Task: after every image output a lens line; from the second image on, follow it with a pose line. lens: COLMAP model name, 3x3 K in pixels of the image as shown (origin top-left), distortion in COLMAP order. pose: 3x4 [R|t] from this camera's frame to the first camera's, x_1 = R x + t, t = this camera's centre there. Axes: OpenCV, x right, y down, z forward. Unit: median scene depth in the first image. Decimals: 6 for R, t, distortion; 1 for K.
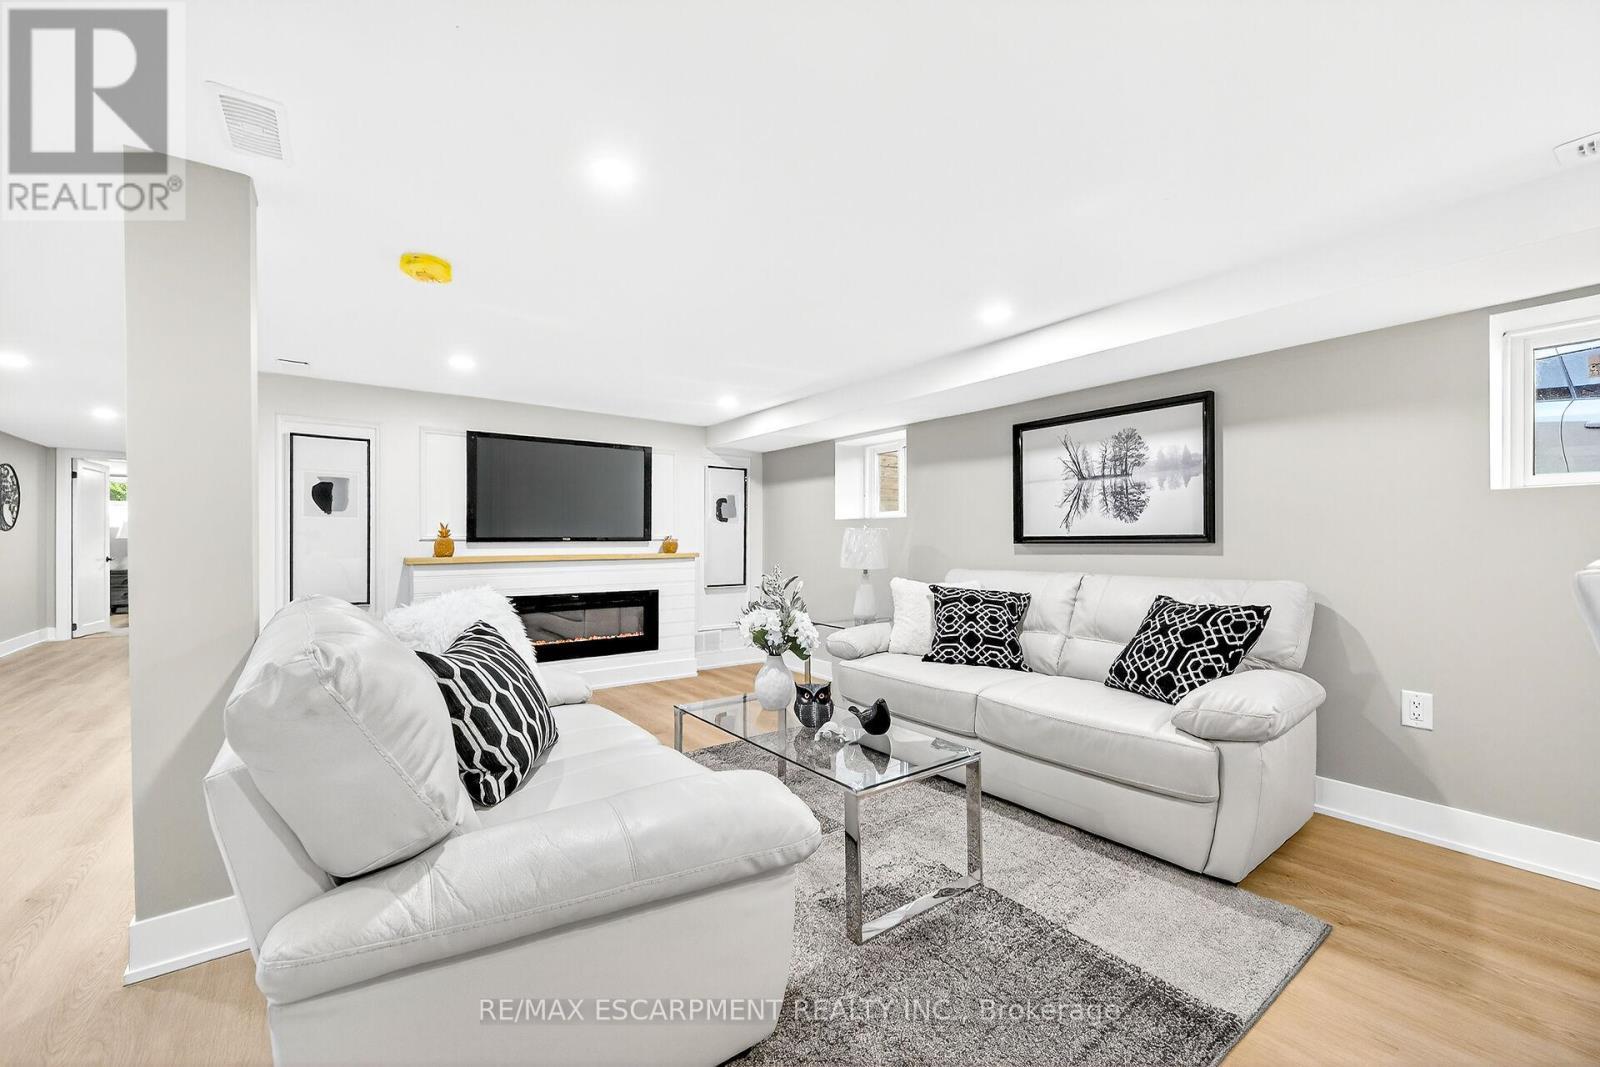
lens RADIAL K [[608.8, 0, 767.9], [0, 608.8, 554.2], [0, 0, 1]] dist [0.000368, 0.000037]
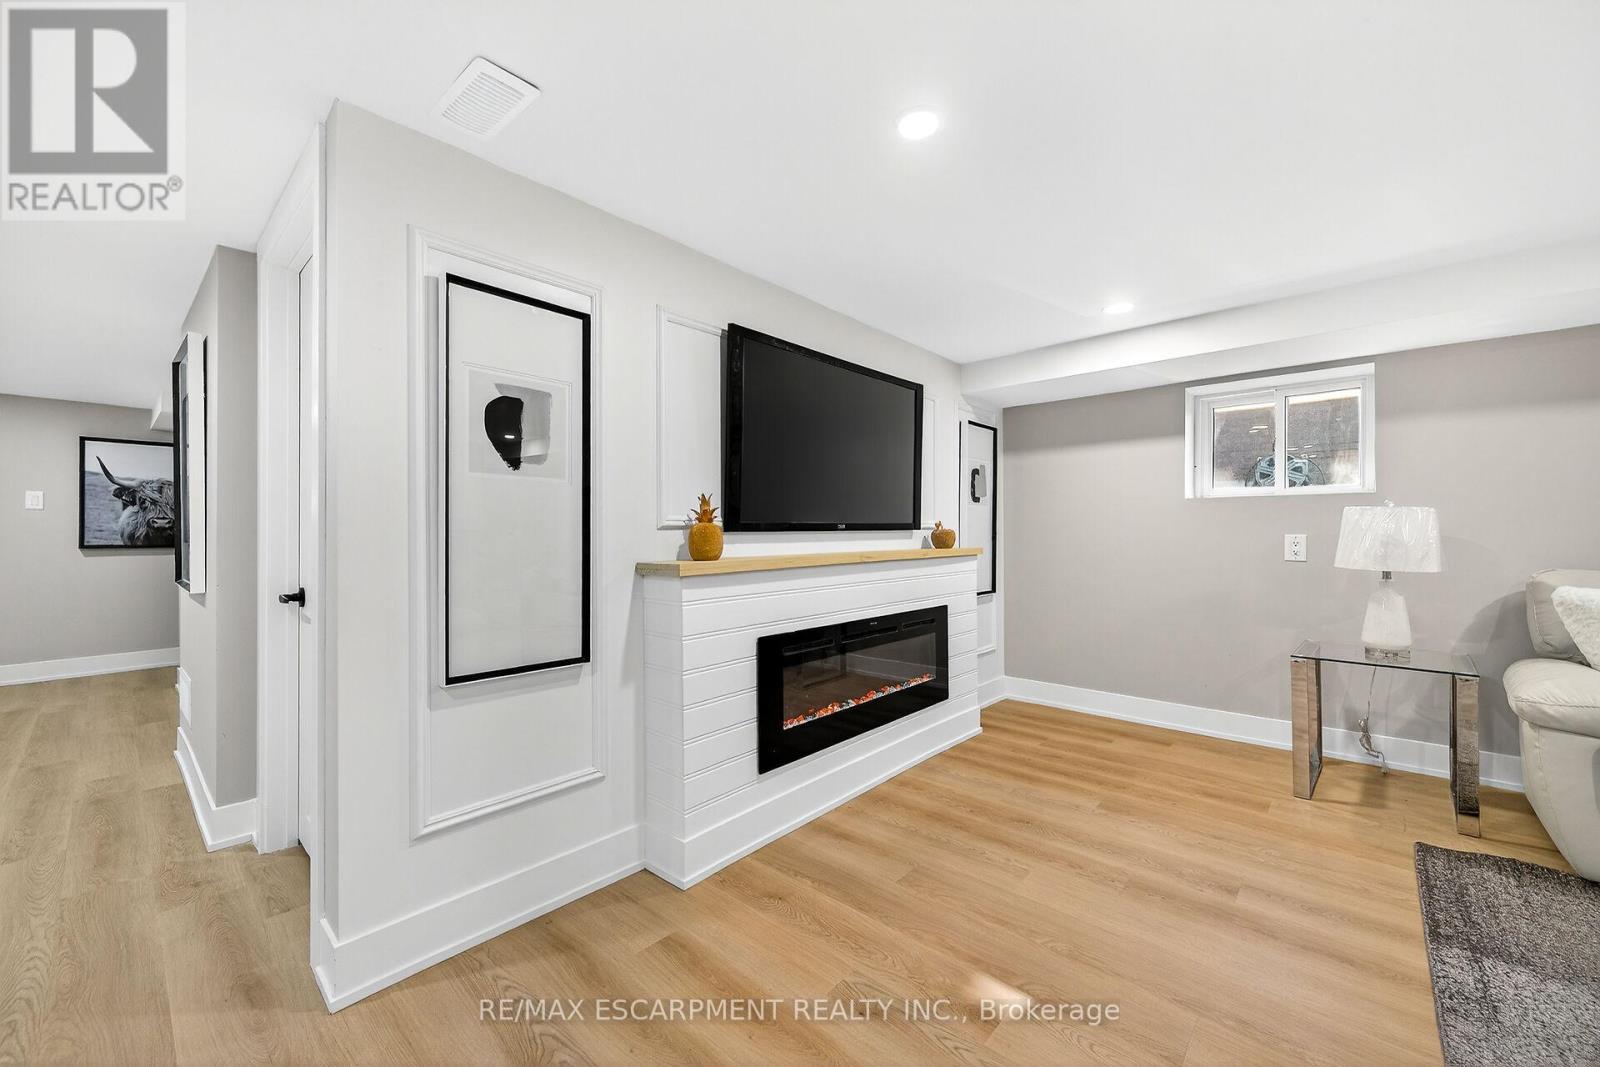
lens RADIAL K [[625.5, 0, 792.0], [0, 625.5, 532.7], [0, 0, 1]] dist [-0.000219, 0.000068]
pose [[0.972877, -0.006641, 0.231226, -0.763313], [0.013564, 0.999506, -0.028364, -0.002701], [-0.230923, 0.030731, 0.972486, 0.611669]]
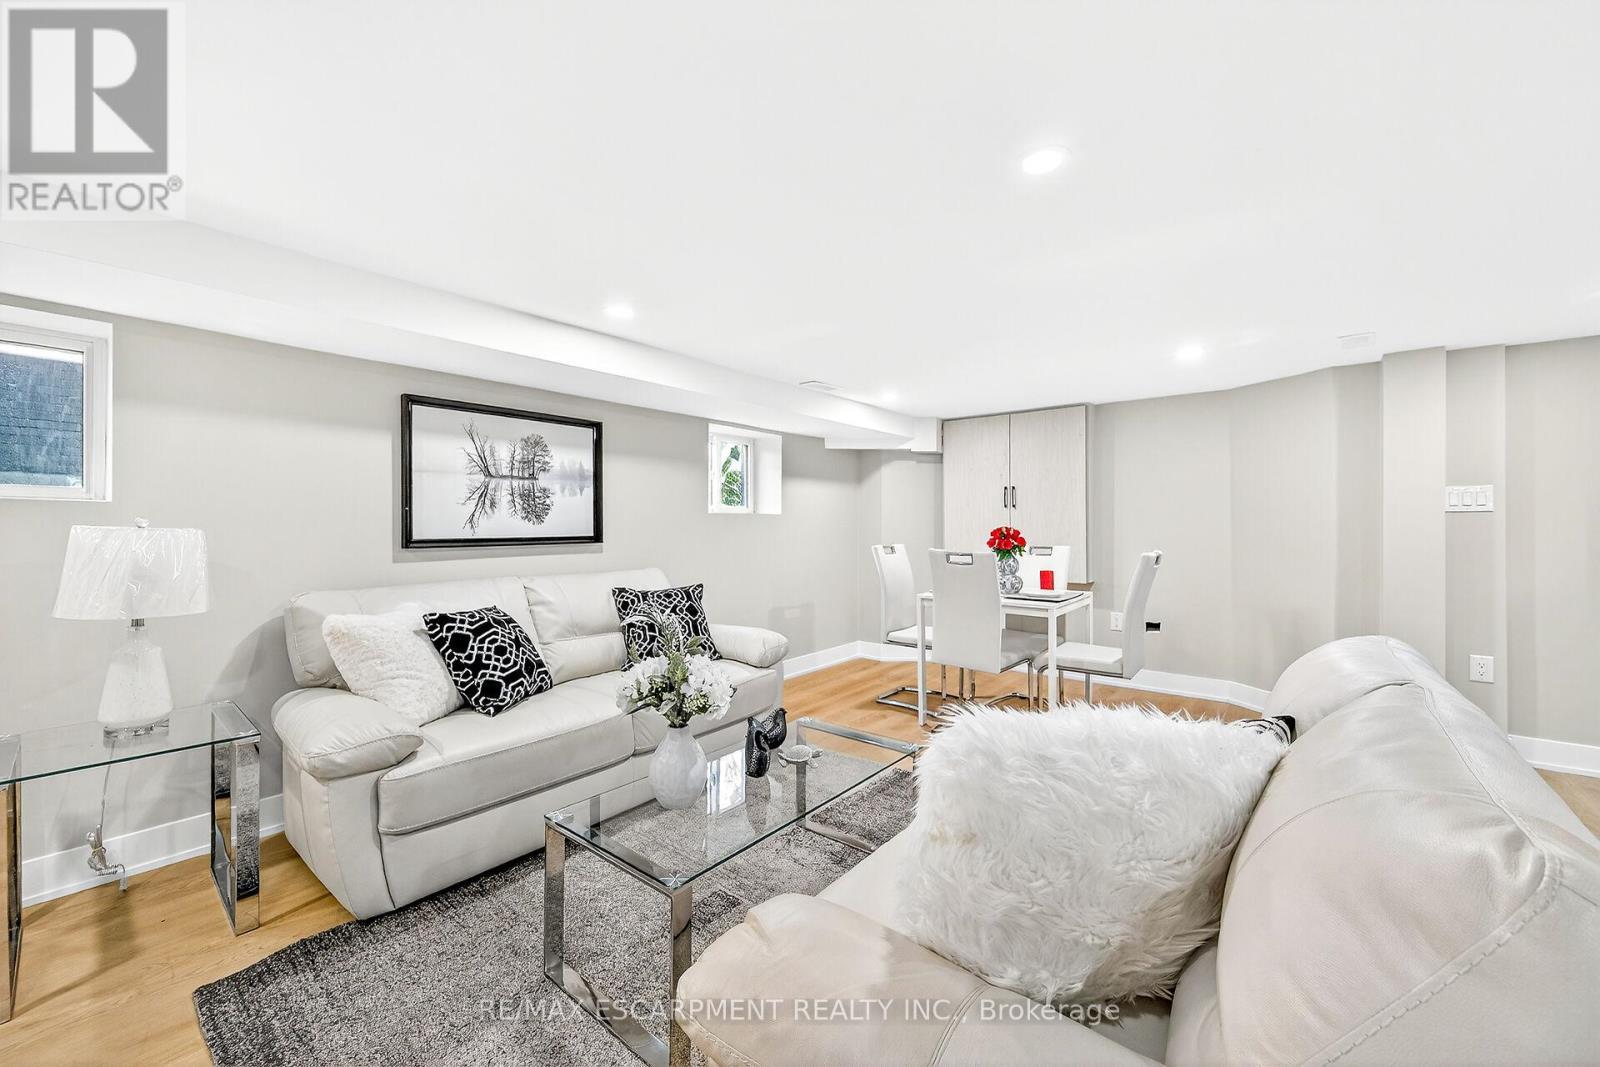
lens RADIAL K [[625.5, 0, 792.0], [0, 625.5, 532.7], [0, 0, 1]] dist [-0.000219, 0.000068]
pose [[-0.285297, -0.011844, 0.958366, -0.527081], [0.022433, 0.999567, 0.019032, -0.045792], [-0.958177, 0.026929, -0.284908, 0.830064]]
